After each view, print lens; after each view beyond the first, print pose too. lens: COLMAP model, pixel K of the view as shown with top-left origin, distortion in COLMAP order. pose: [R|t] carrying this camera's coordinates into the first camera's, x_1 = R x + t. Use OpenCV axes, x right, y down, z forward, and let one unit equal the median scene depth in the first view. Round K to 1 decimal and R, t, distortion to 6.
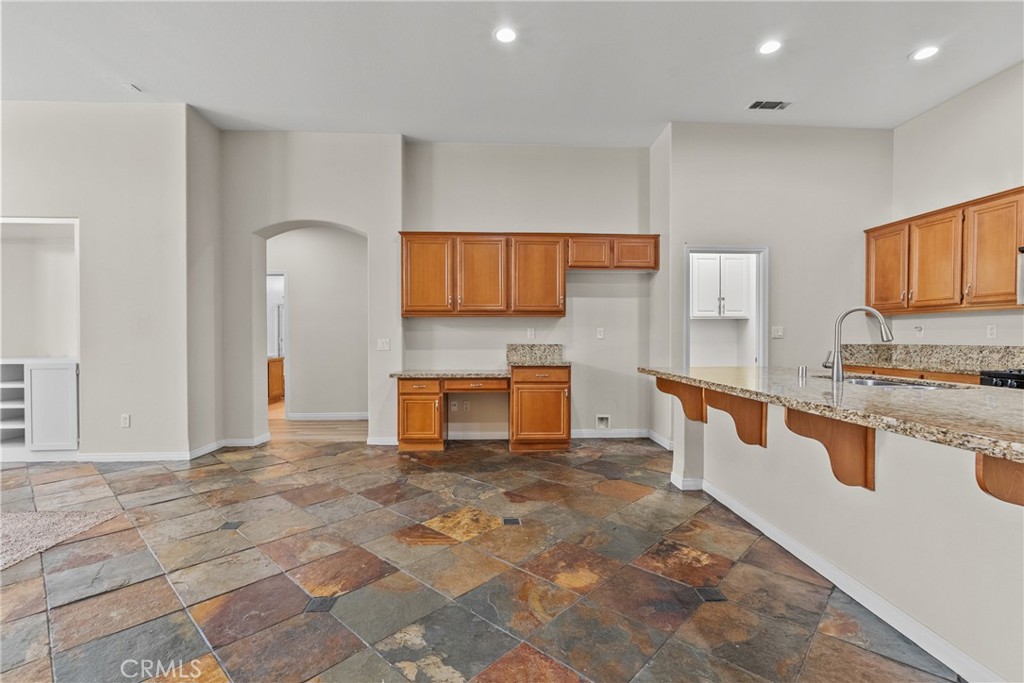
lens RADIAL K [[462.2, 0, 515.4], [0, 462.2, 341.3], [0, 0, 1]] dist [-0.013861, 0.004866]
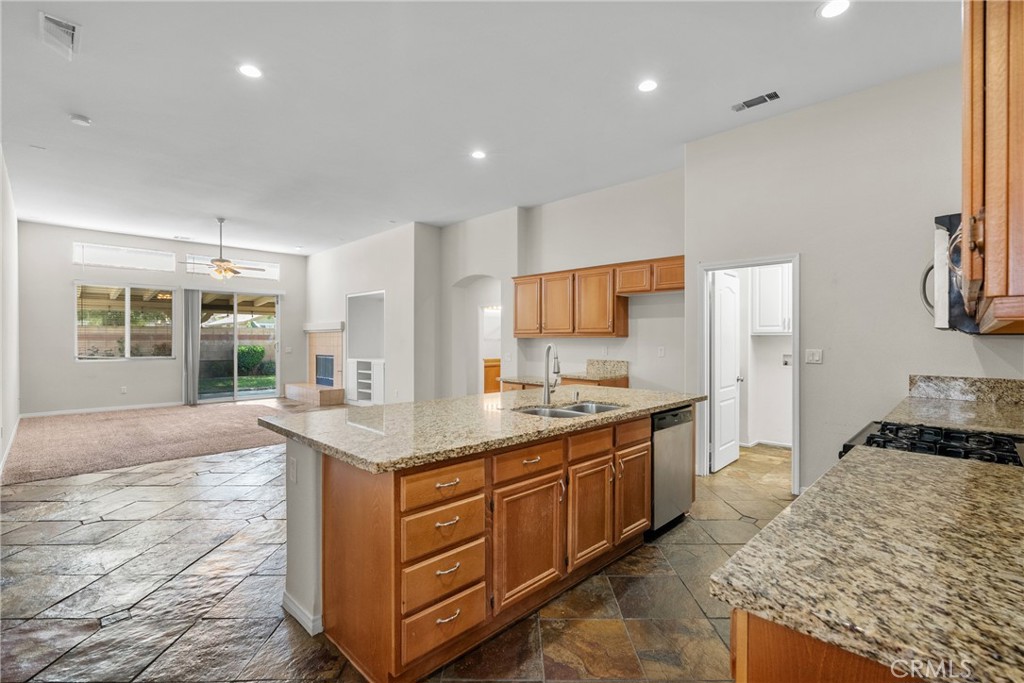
lens RADIAL K [[462.2, 0, 517.6], [0, 462.2, 340.8], [0, 0, 1]] dist [-0.013861, 0.004866]
pose [[0.682078, 0.003005, -0.731273, 0.826822], [-0.008799, 0.999953, -0.004098, -0.040066], [0.731227, 0.009229, 0.682072, 0.055774]]
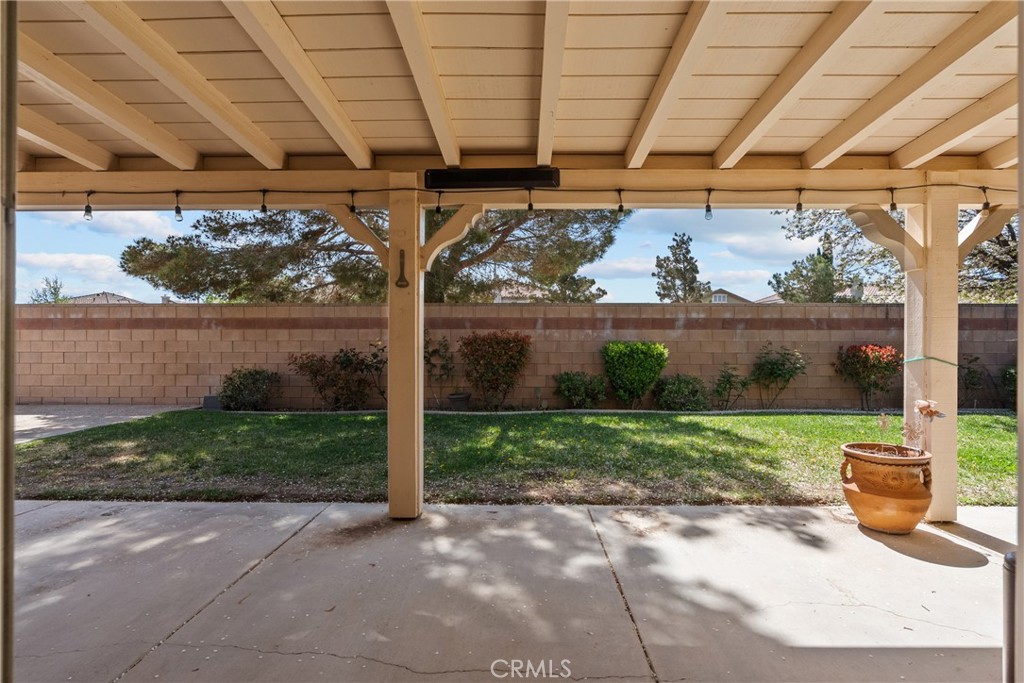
lens RADIAL K [[462.2, 0, 512.8], [0, 462.2, 341.8], [0, 0, 1]] dist [-0.013861, 0.004866]
pose [[-0.066817, 0.003836, -0.997758, -1.590089], [-0.011278, 0.999926, 0.004599, 0.000569], [0.997701, 0.011560, -0.066769, 0.661011]]
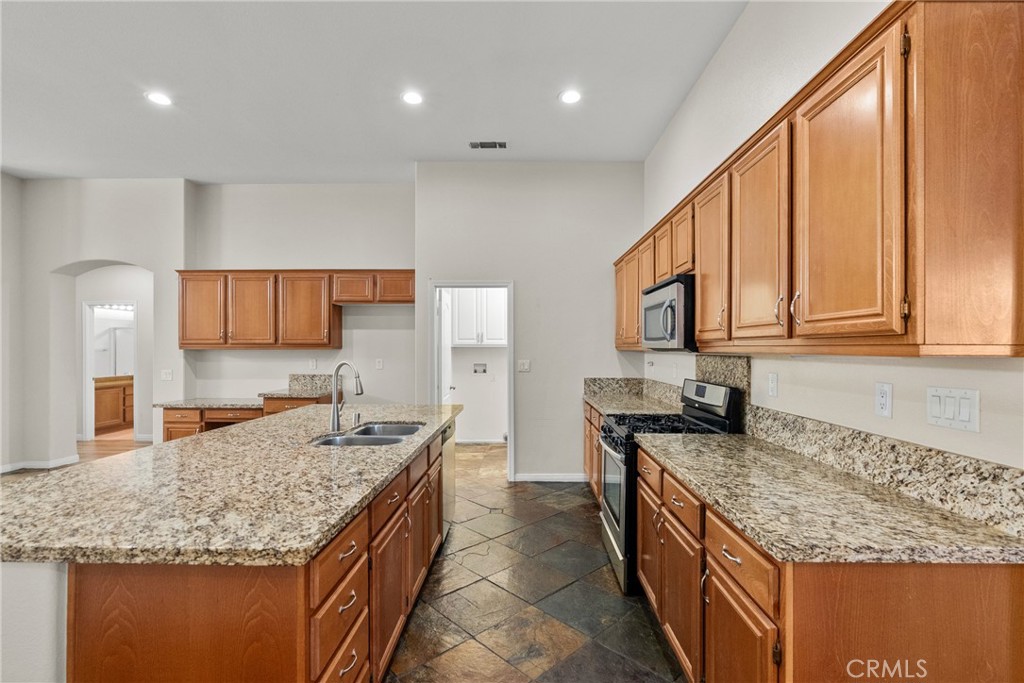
lens RADIAL K [[462.2, 0, 514.5], [0, 462.2, 348.9], [0, 0, 1]] dist [-0.013861, 0.004866]
pose [[0.997986, 0.001426, -0.063411, 0.626781], [-0.001962, 0.999963, -0.008391, -0.049283], [0.063397, 0.008498, 0.997952, -0.012492]]
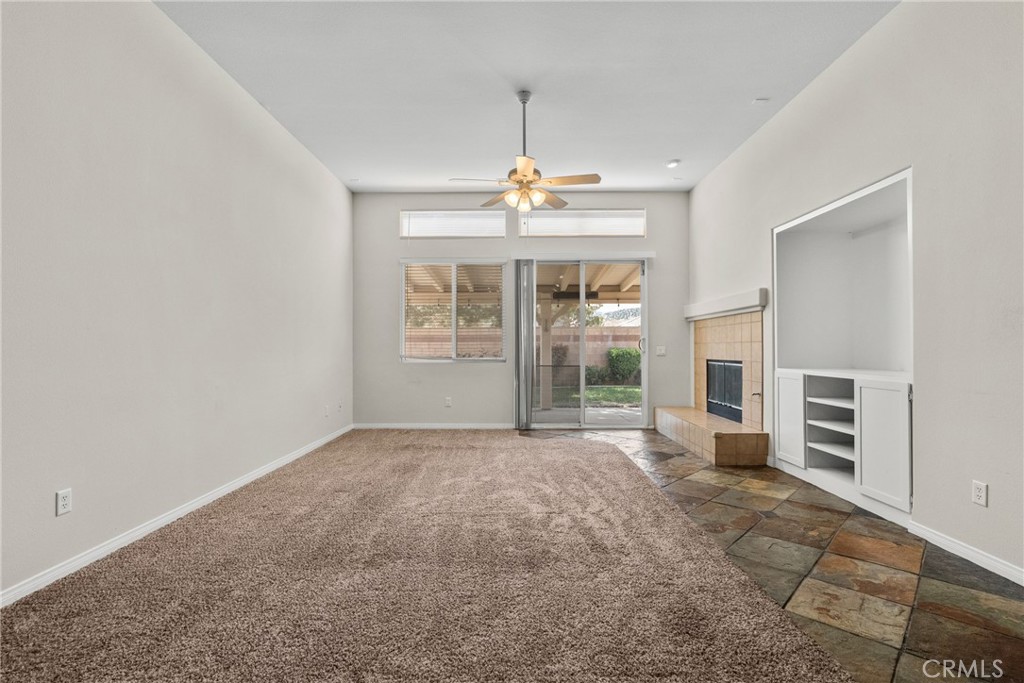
lens RADIAL K [[462.2, 0, 513.0], [0, 462.2, 343.7], [0, 0, 1]] dist [-0.013861, 0.004866]
pose [[-0.054396, -0.007133, -0.998494, -0.237194], [-0.007483, 0.999949, -0.006736, -0.001750], [0.998491, 0.007106, -0.054447, 0.423622]]
